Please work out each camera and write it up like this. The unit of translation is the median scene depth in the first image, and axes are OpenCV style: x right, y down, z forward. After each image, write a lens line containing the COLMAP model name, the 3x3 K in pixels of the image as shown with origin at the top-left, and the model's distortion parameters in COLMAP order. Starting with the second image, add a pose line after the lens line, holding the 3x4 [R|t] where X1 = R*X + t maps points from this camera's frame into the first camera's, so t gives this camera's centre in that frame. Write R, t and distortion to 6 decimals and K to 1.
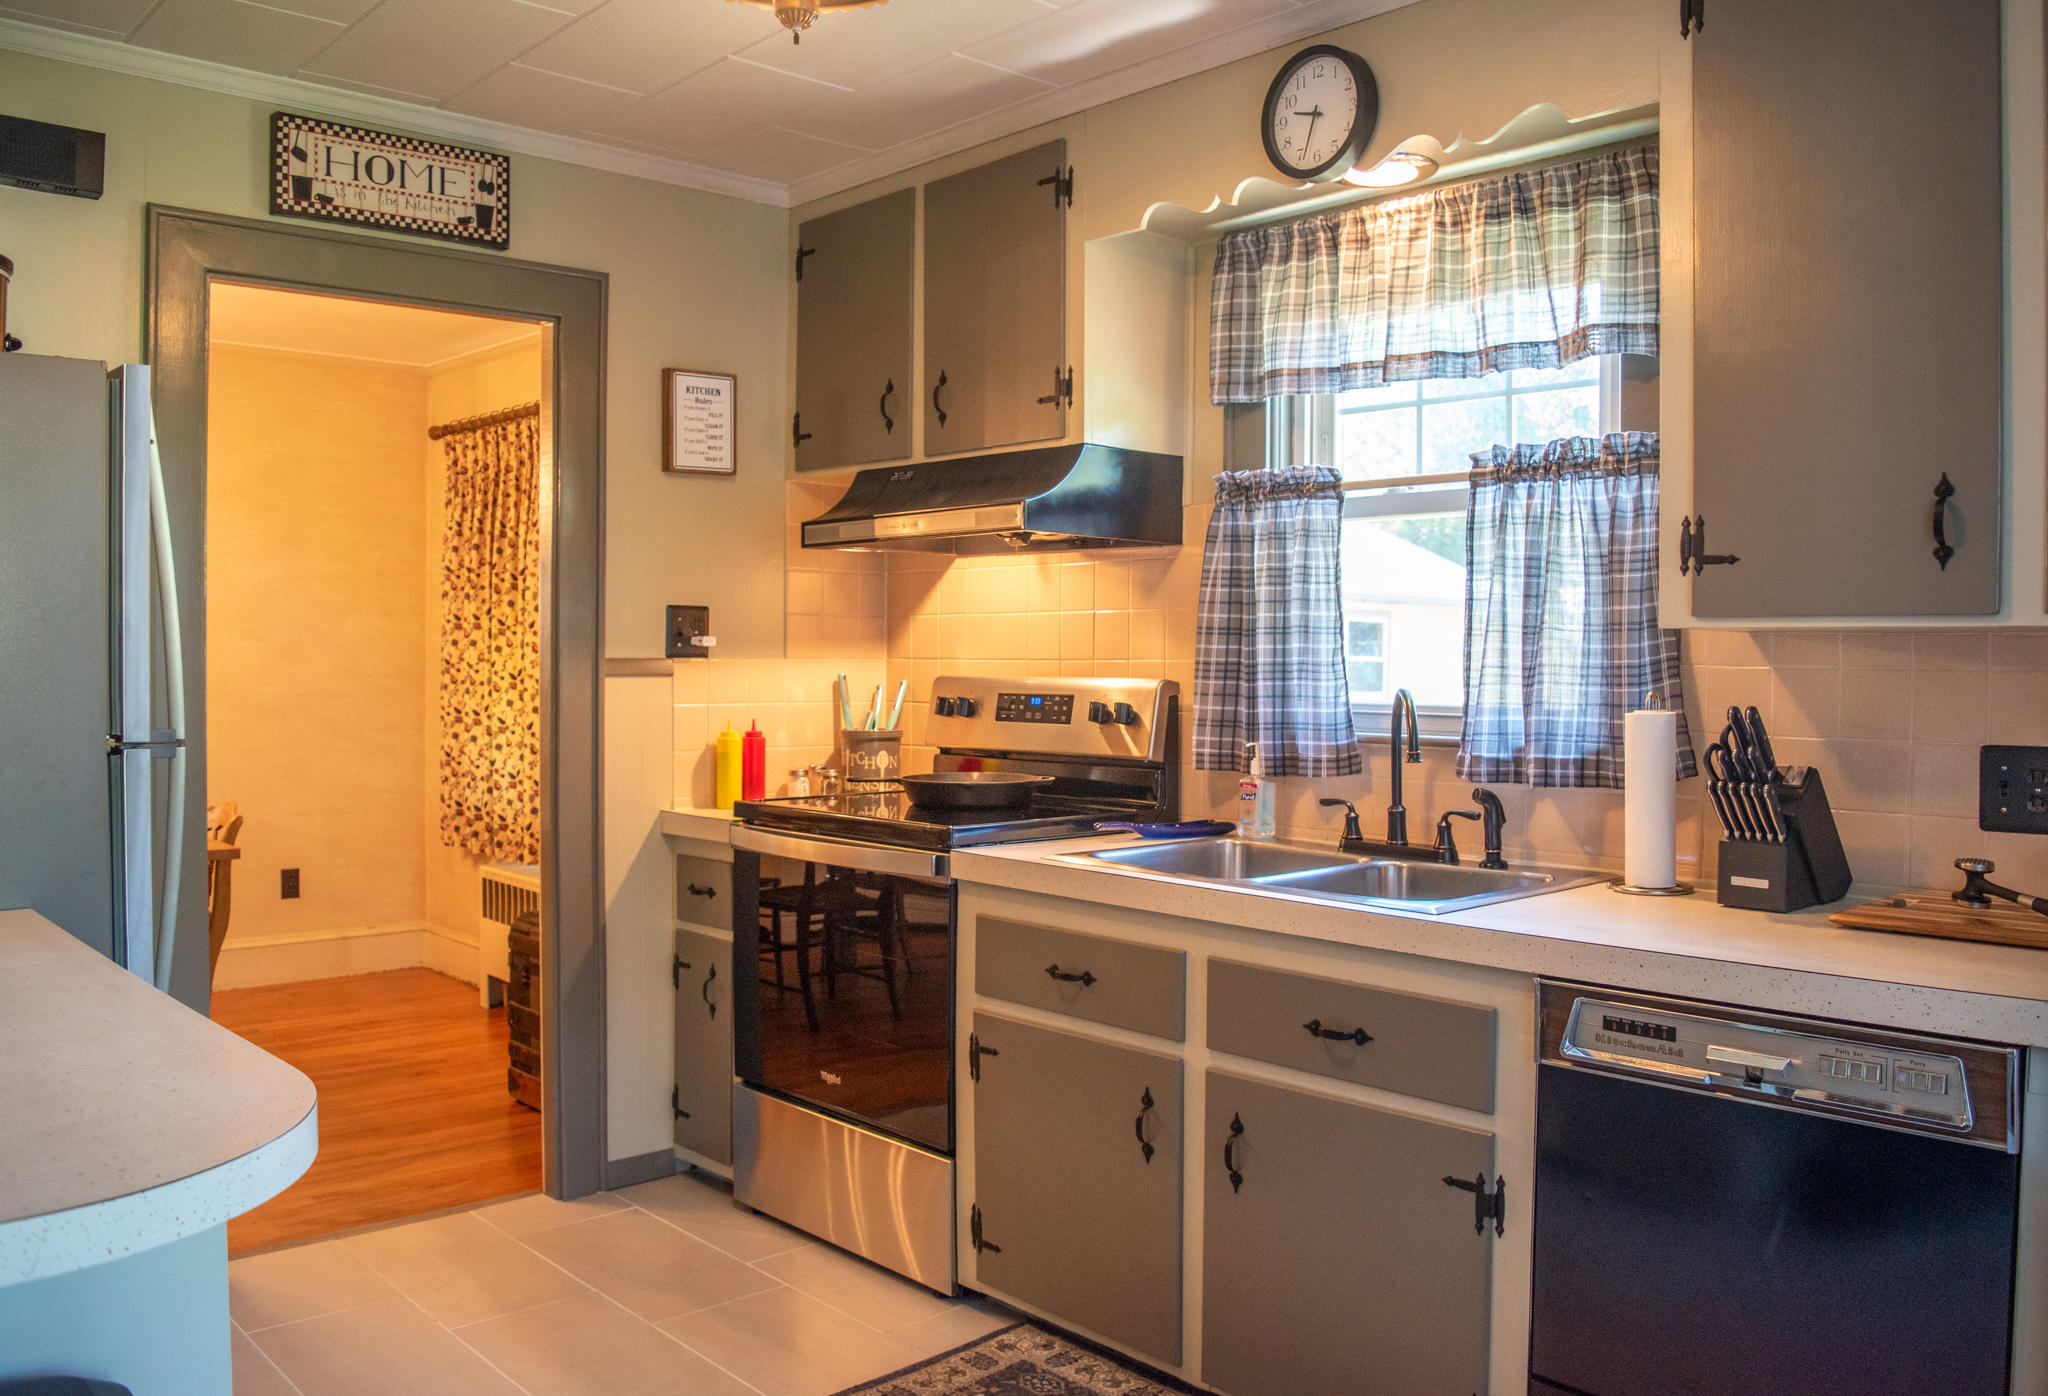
lens RADIAL K [[1632.3, 0, 1030.2], [0, 1632.3, 701.4], [0, 0, 1]] dist [-0.092451, 0.021750]
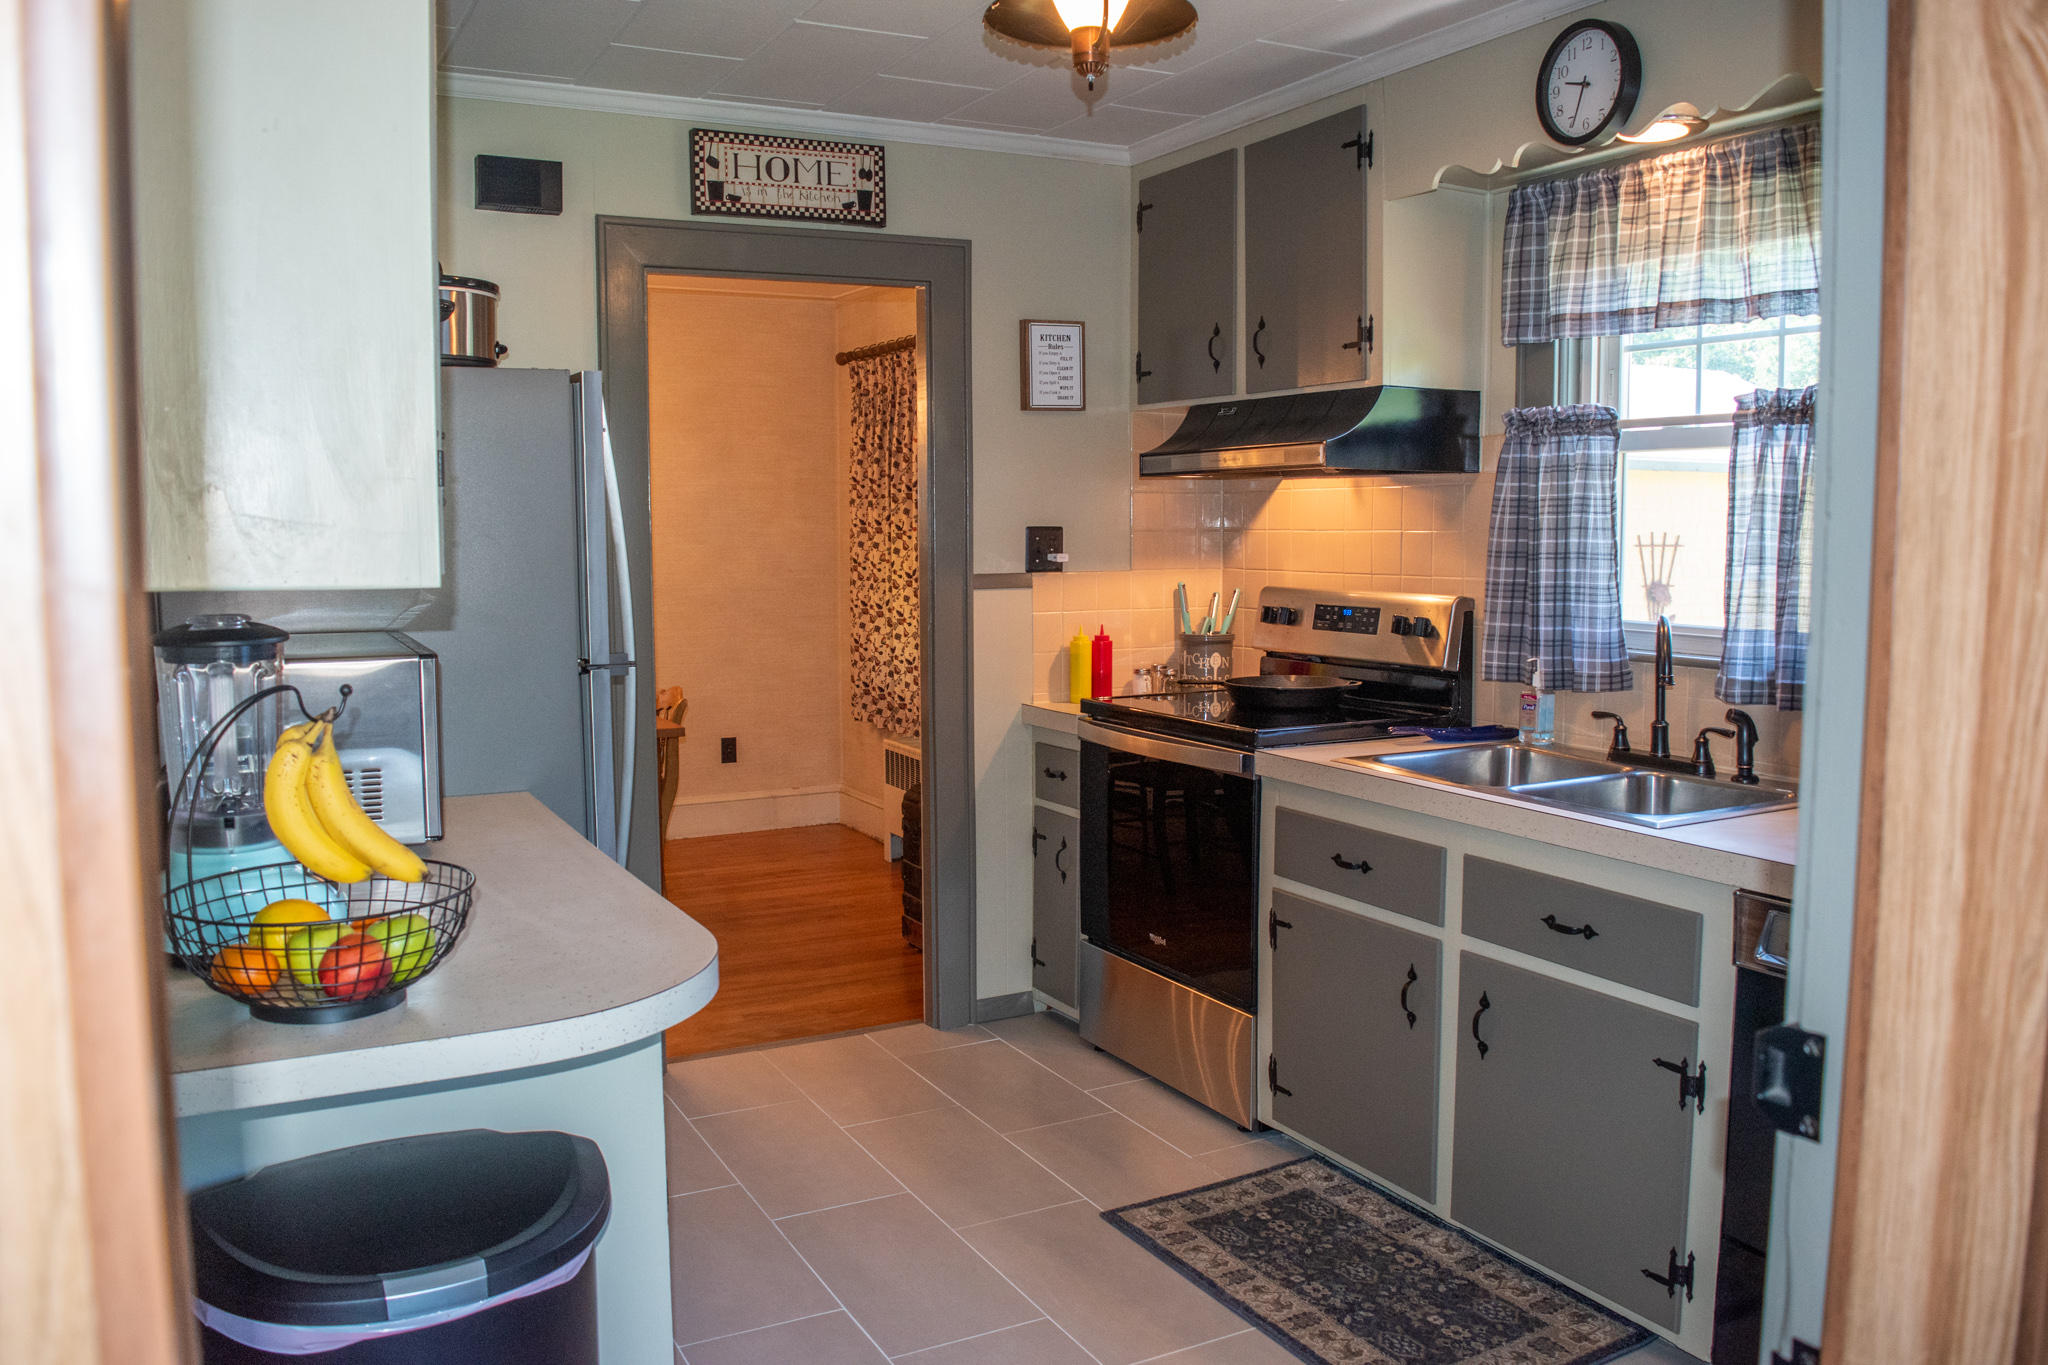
lens RADIAL K [[1616.3, 0, 1021.1], [0, 1616.3, 677.4], [0, 0, 1]] dist [-0.089380, 0.017905]
pose [[0.966034, 0.013939, -0.258039, 0.079606], [0.005635, 0.997171, 0.074960, -0.043566], [0.258354, -0.073868, 0.963222, -0.128727]]
